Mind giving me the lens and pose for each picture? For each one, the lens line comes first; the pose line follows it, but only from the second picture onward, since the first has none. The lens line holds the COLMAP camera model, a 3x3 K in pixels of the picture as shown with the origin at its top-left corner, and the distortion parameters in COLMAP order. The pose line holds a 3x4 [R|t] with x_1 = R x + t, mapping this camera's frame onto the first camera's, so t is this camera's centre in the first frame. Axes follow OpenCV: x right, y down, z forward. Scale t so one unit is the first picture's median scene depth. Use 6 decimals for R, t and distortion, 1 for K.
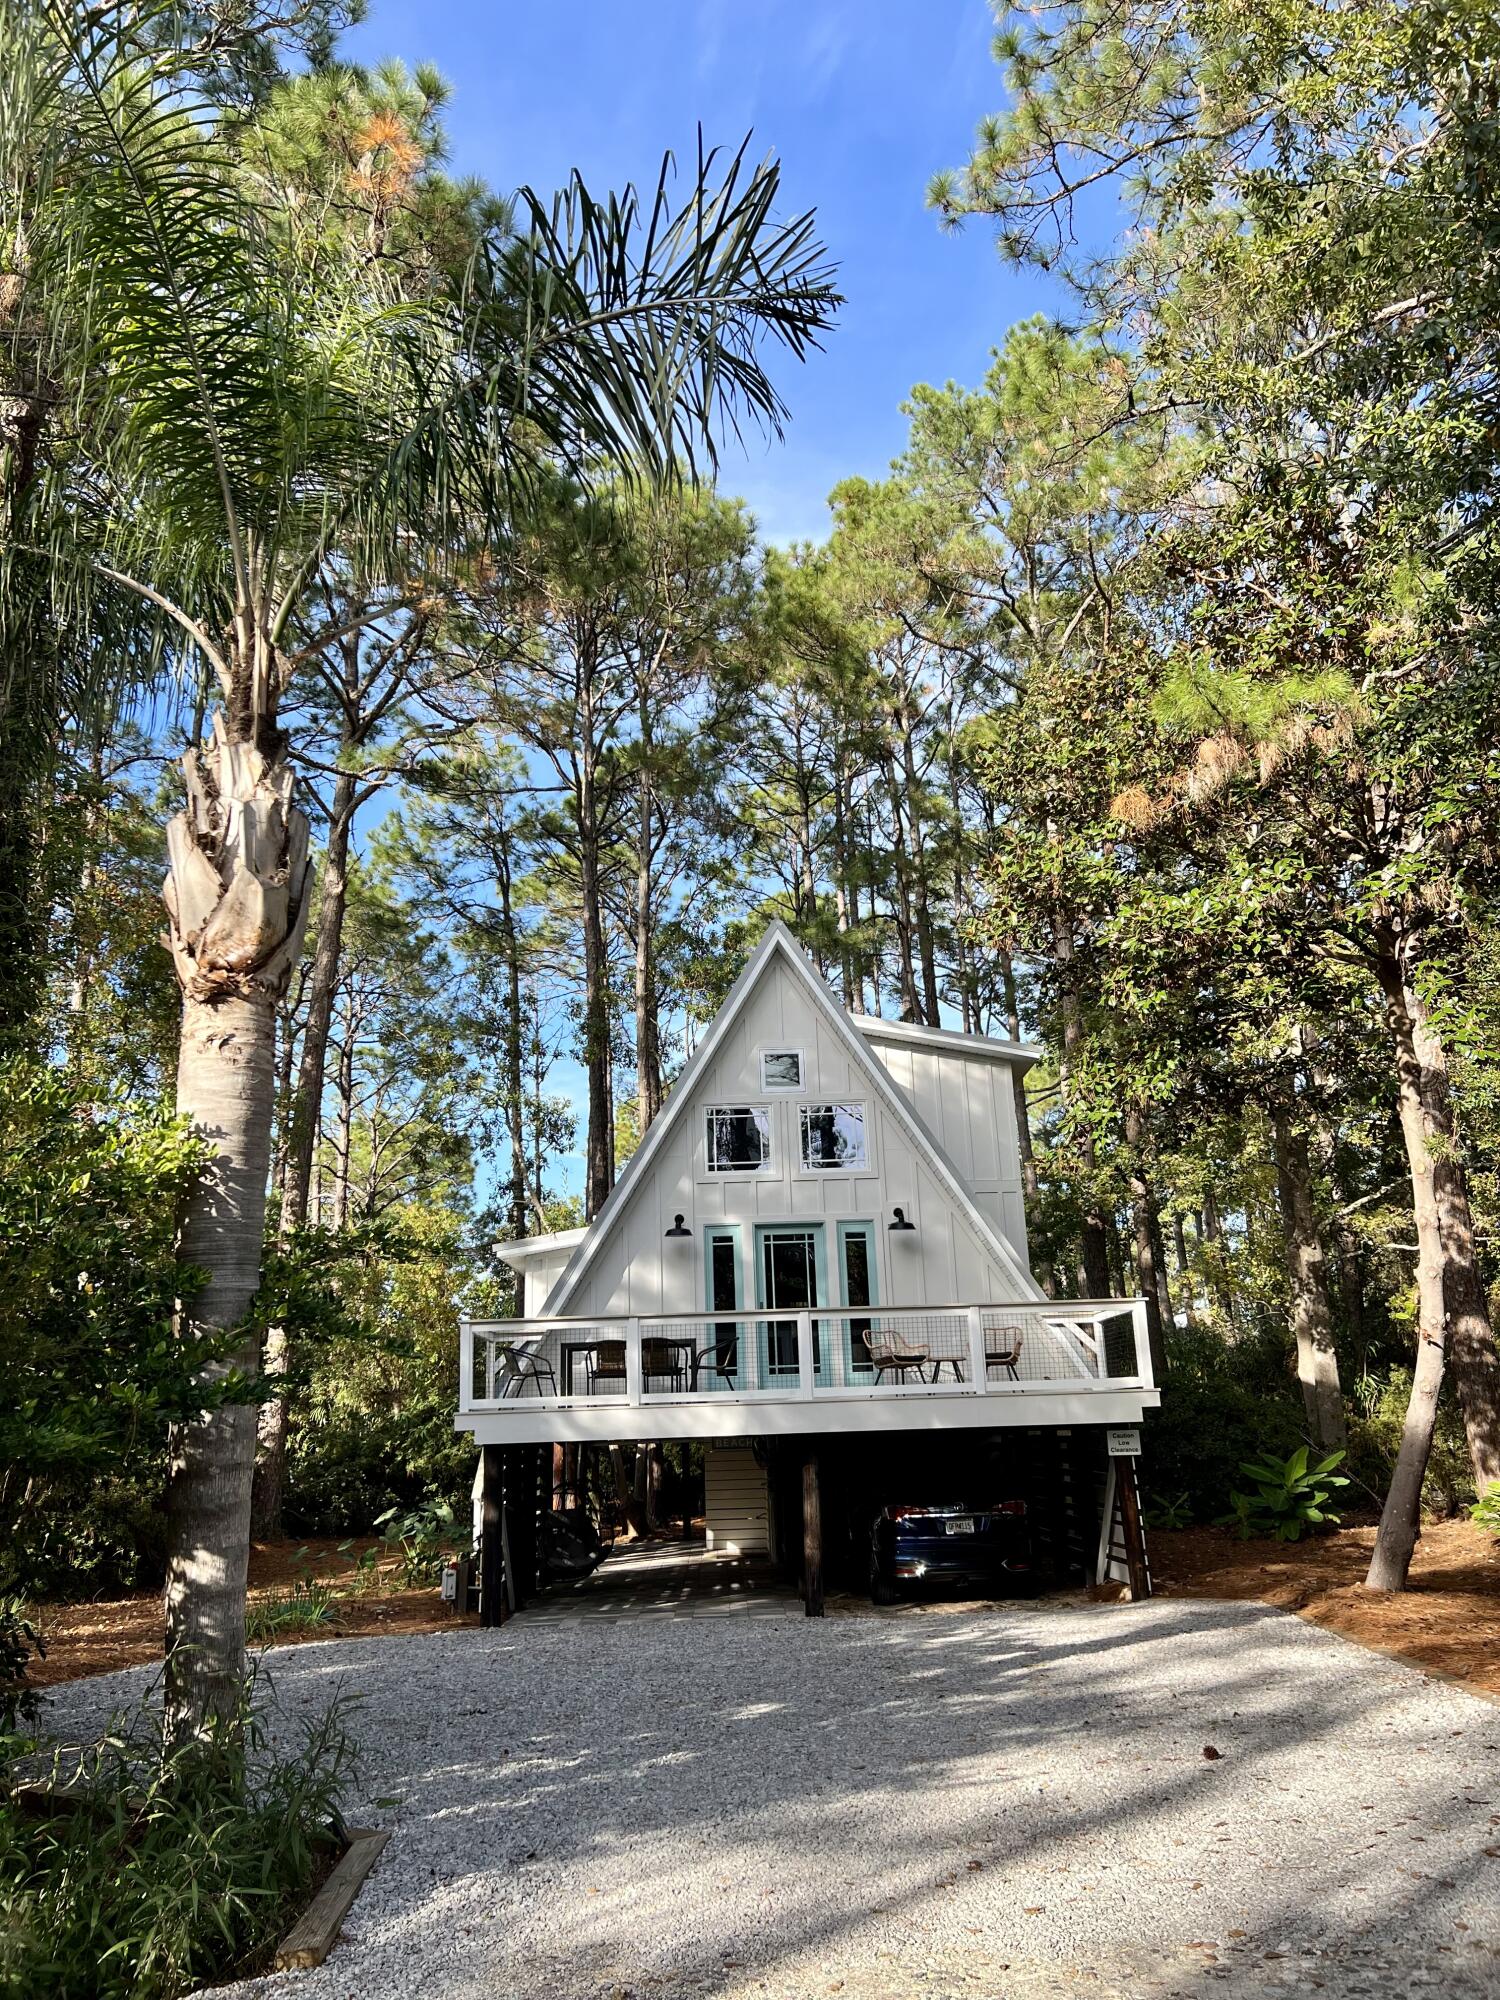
lens RADIAL K [[1513.7, 0, 723.4], [0, 1513.7, 996.8], [0, 0, 1]] dist [0.094129, -0.149145]
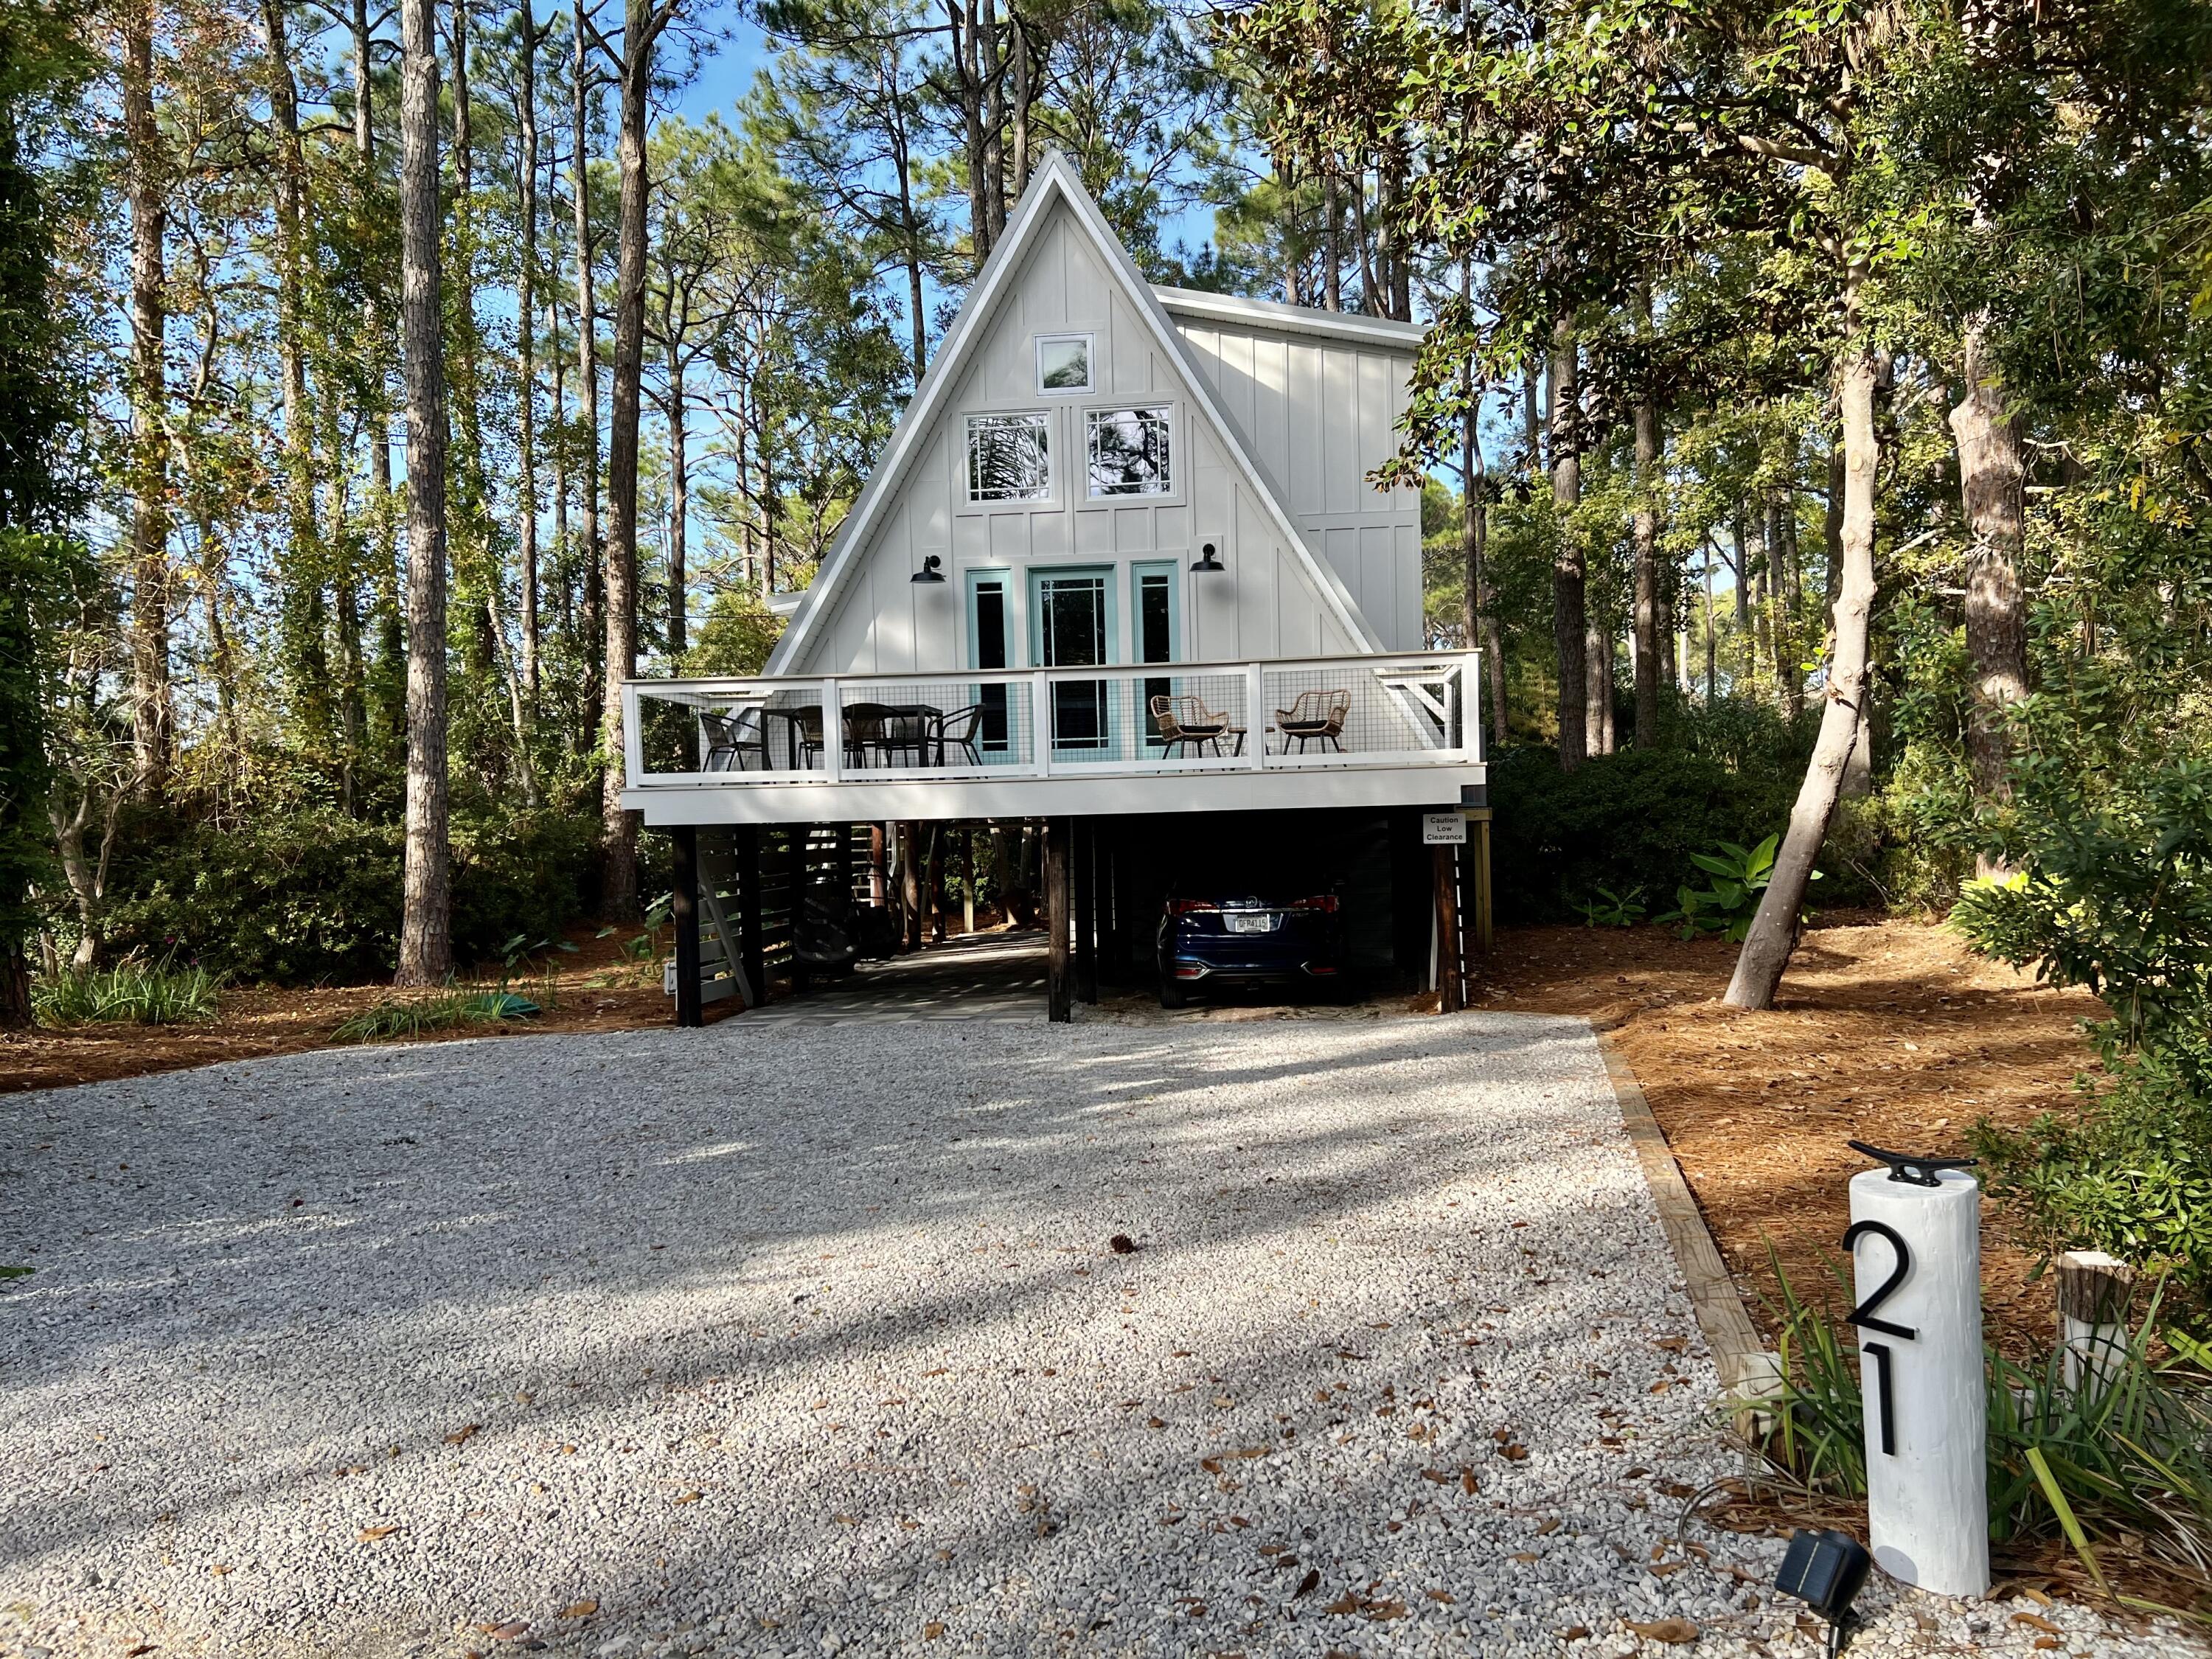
lens RADIAL K [[1674.2, 0, 1106.0], [0, 1674.2, 829.5], [0, 0, 1]] dist [0.094129, -0.149145]
pose [[0.993042, 0.007435, -0.117528, 0.166236], [0.026044, 0.959428, 0.280750, 0.035590], [0.114847, -0.281857, 0.952558, 0.124787]]
